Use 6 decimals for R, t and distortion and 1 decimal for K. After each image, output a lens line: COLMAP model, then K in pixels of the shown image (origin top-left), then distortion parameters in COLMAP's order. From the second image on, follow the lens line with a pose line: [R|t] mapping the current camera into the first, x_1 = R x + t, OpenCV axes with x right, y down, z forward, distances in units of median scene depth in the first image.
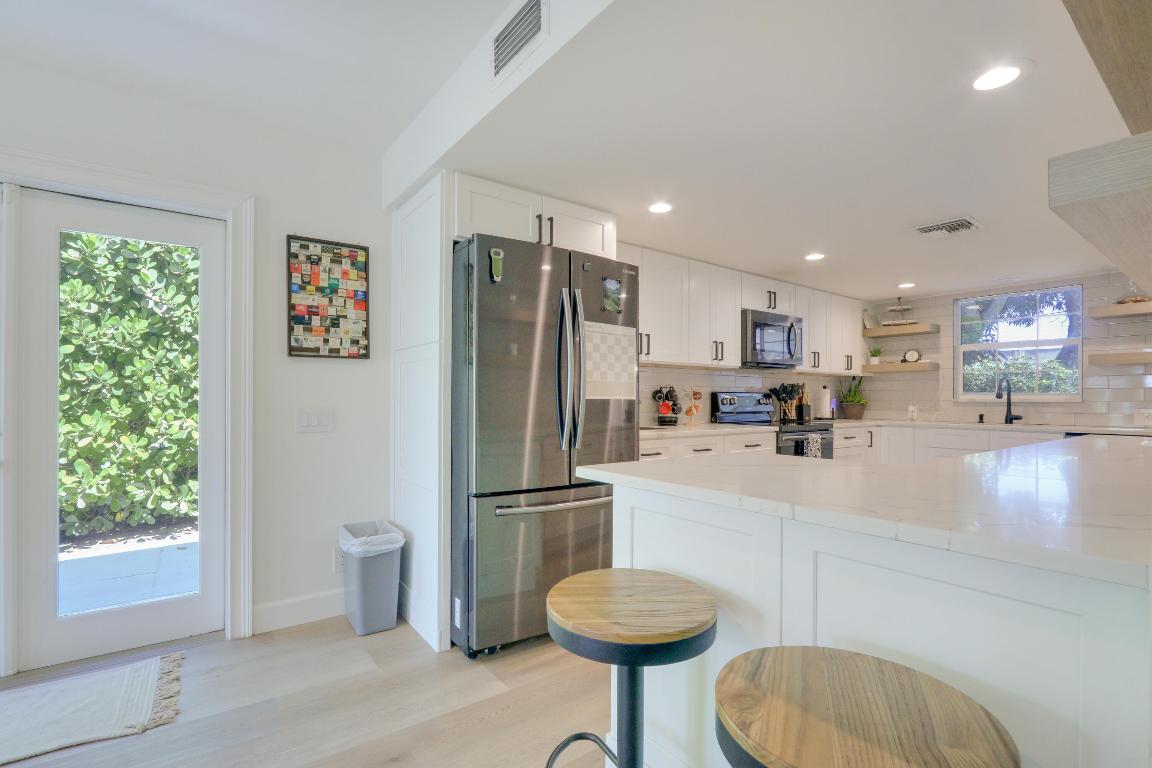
lens RADIAL K [[534.8, 0, 572.5], [0, 534.8, 398.0], [0, 0, 1]] dist [-0.014261, 0.001157]
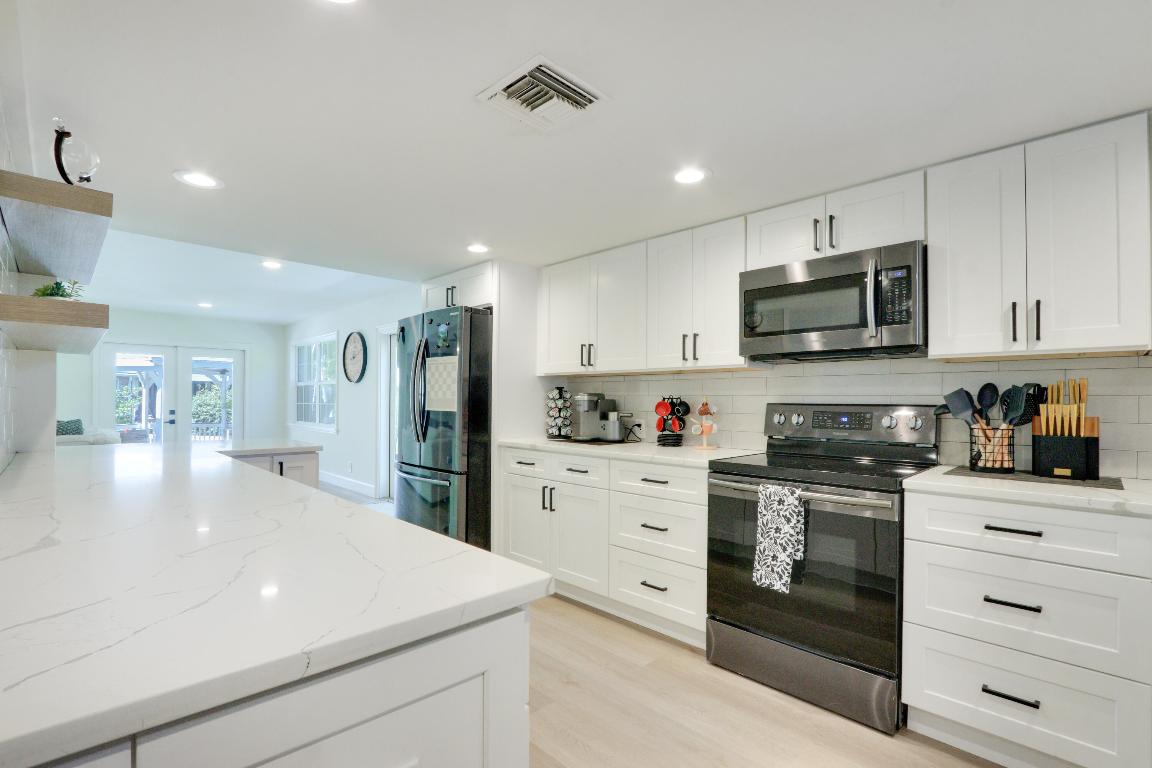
lens RADIAL K [[534.8, 0, 572.5], [0, 534.8, 398.0], [0, 0, 1]] dist [-0.014261, 0.001157]
pose [[0.135022, -0.007494, -0.990814, 1.053647], [-0.002335, 0.999966, -0.007881, -0.015268], [0.990840, 0.003377, 0.135000, 0.819197]]
